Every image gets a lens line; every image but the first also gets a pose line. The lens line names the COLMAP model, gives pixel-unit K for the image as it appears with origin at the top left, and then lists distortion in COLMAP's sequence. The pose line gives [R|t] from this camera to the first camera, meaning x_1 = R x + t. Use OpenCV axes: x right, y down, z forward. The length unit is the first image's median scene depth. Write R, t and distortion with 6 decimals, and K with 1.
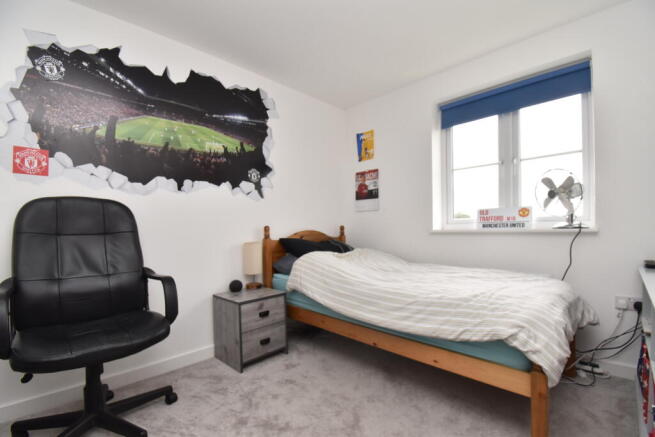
lens RADIAL K [[295.4, 0, 331.3], [0, 295.4, 232.4], [0, 0, 1]] dist [0.000568, -0.020125]
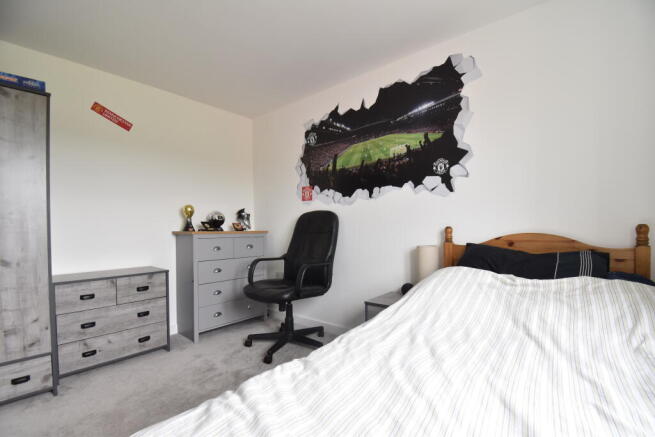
lens RADIAL K [[295.4, 0, 331.3], [0, 295.4, 232.4], [0, 0, 1]] dist [0.000568, -0.020125]
pose [[0.065494, 0.032300, -0.997330, 0.639758], [0.002555, 0.999467, 0.032537, -0.038018], [0.997850, -0.004679, 0.065376, 0.719701]]
